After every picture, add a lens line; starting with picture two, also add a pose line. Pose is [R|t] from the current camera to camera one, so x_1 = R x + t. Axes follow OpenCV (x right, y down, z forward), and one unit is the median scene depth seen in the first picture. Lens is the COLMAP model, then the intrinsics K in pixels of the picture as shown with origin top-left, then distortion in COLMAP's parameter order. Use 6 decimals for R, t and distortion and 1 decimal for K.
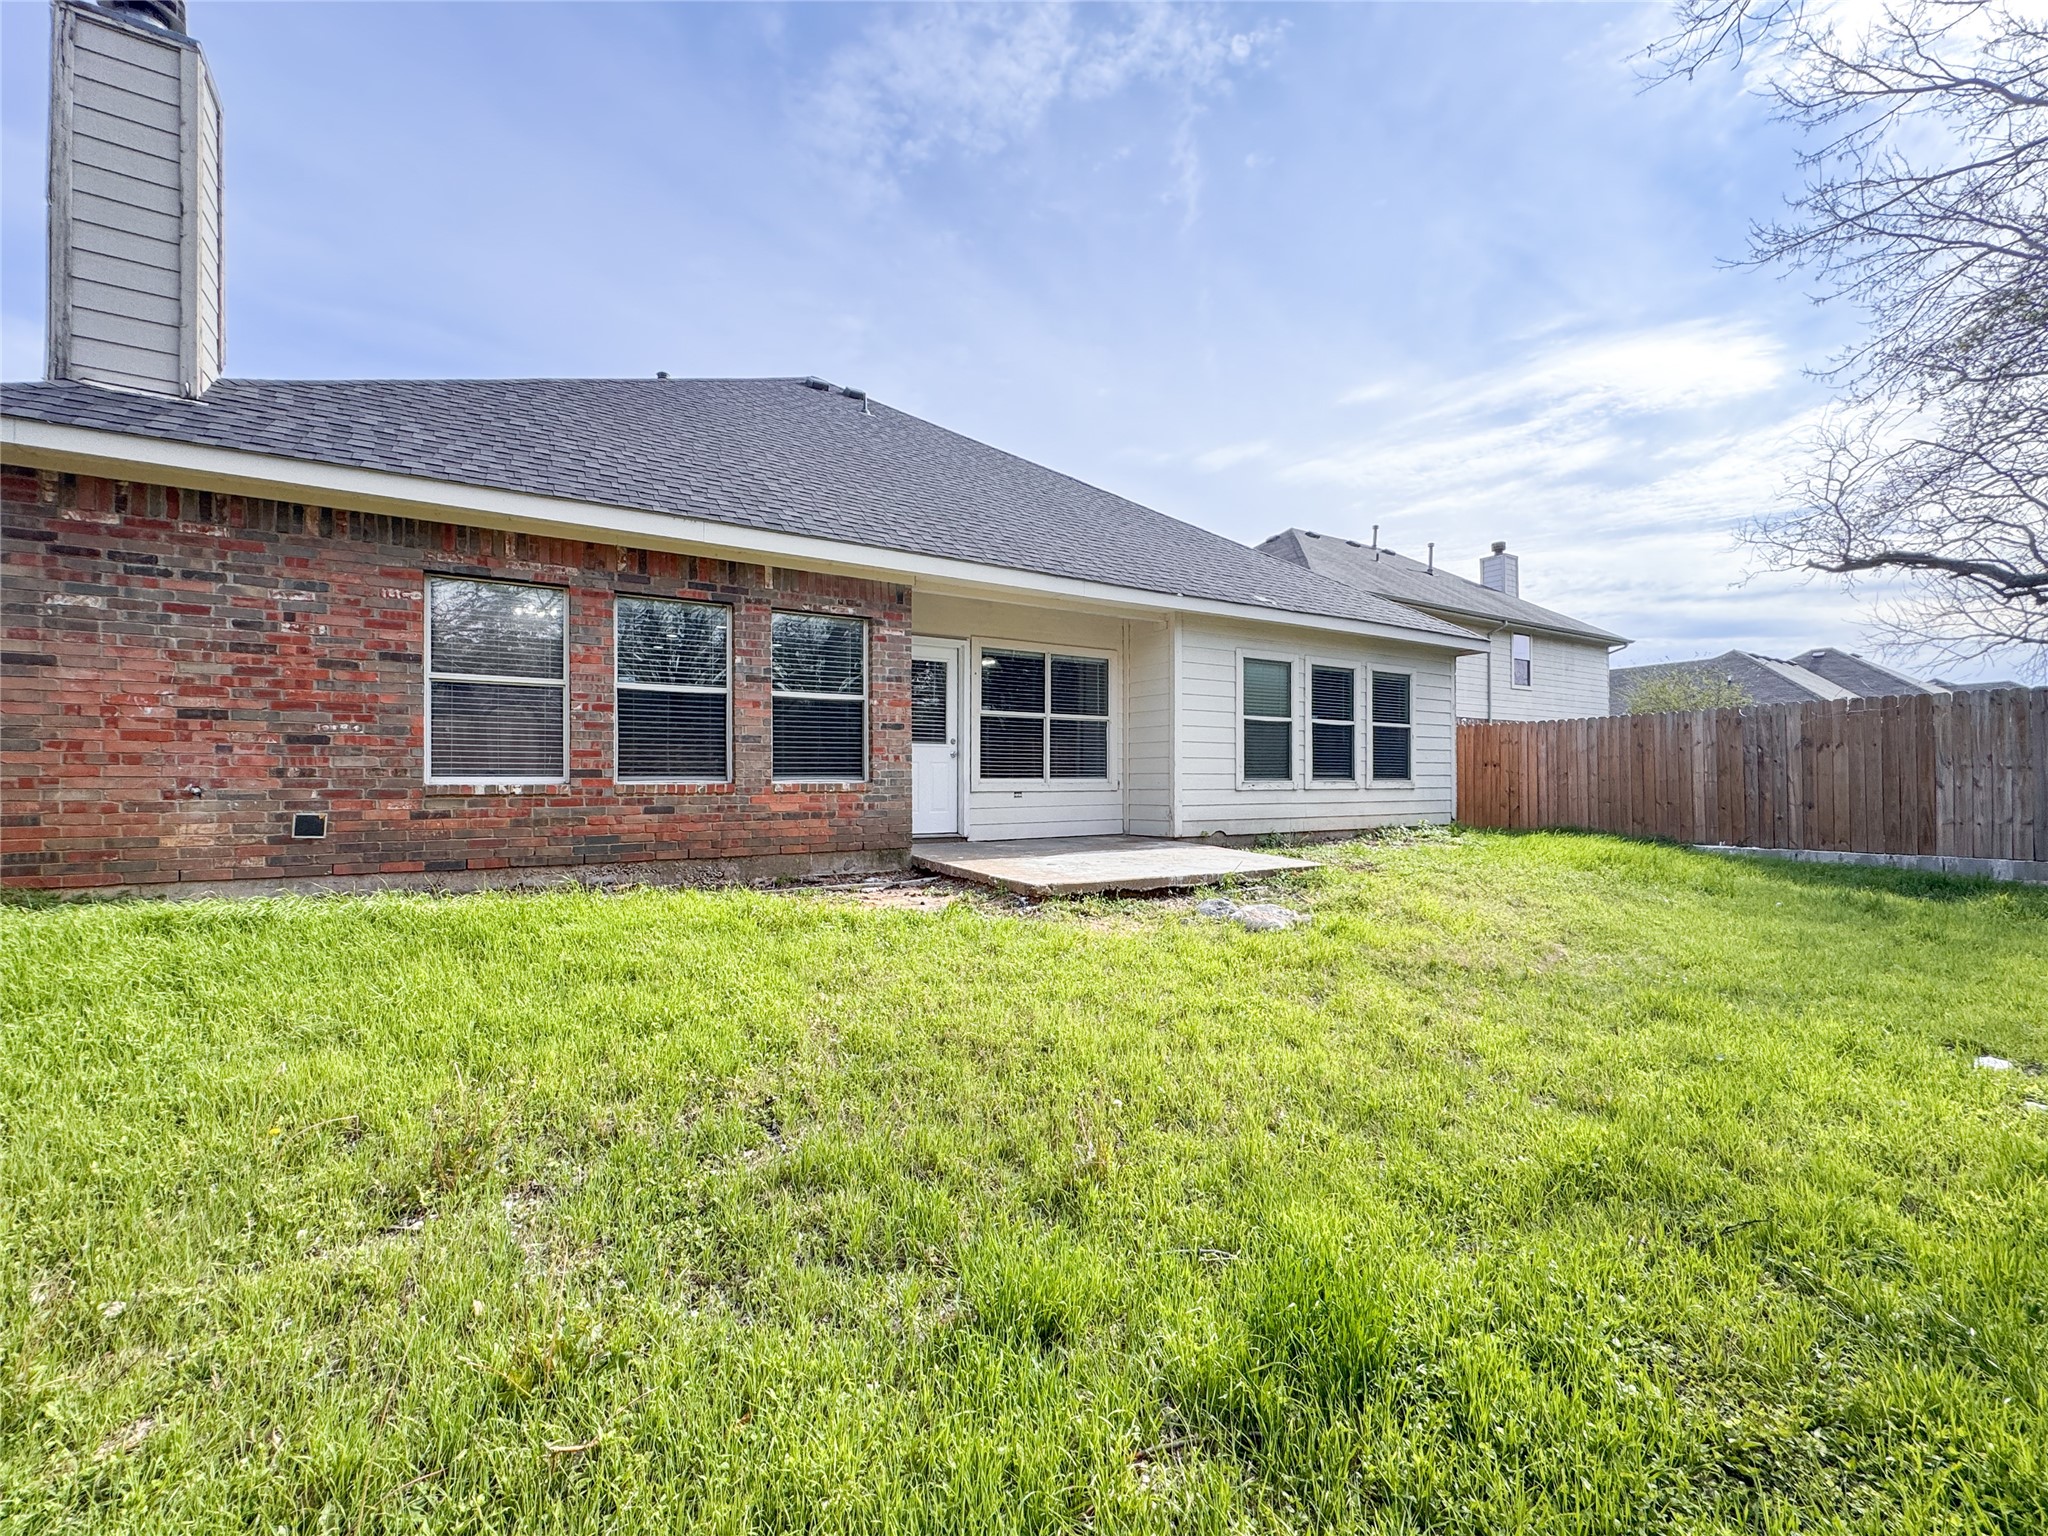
lens RADIAL K [[825.3, 0, 1014.6], [0, 825.3, 767.4], [0, 0, 1]] dist [-0.004461, -0.000298]
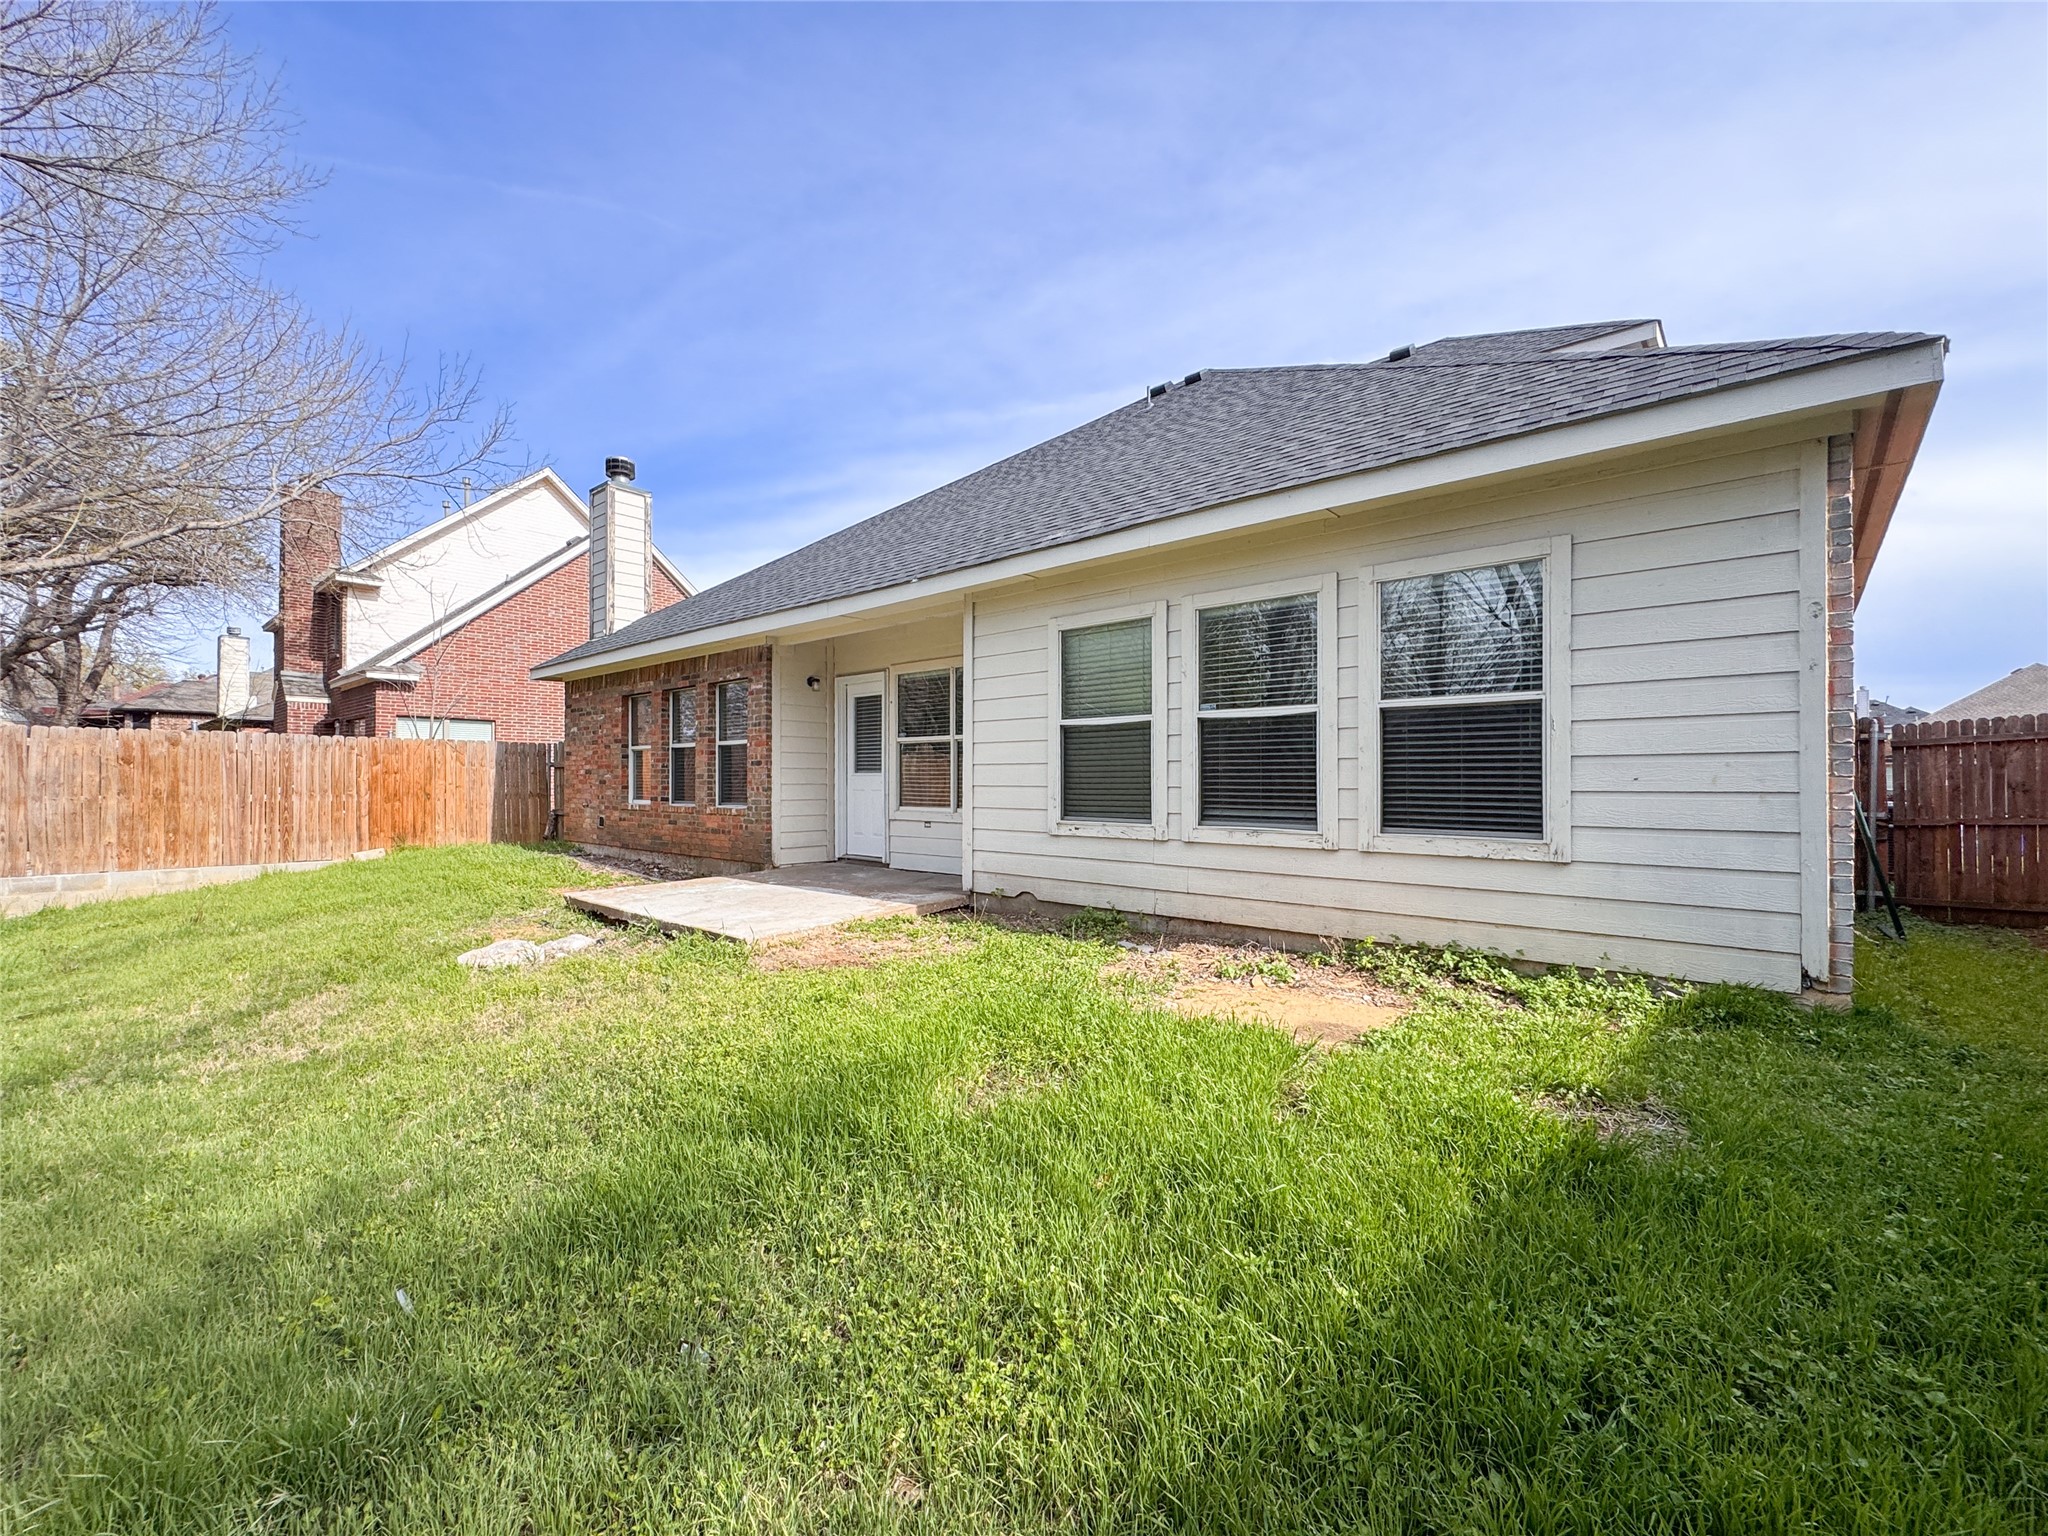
lens RADIAL K [[825.3, 0, 1013.9], [0, 825.3, 778.1], [0, 0, 1]] dist [-0.004461, -0.000298]
pose [[0.307363, -0.005629, -0.951576, 0.879631], [0.010506, 0.999942, -0.002521, -0.015774], [0.951534, -0.009222, 0.307404, 0.763698]]
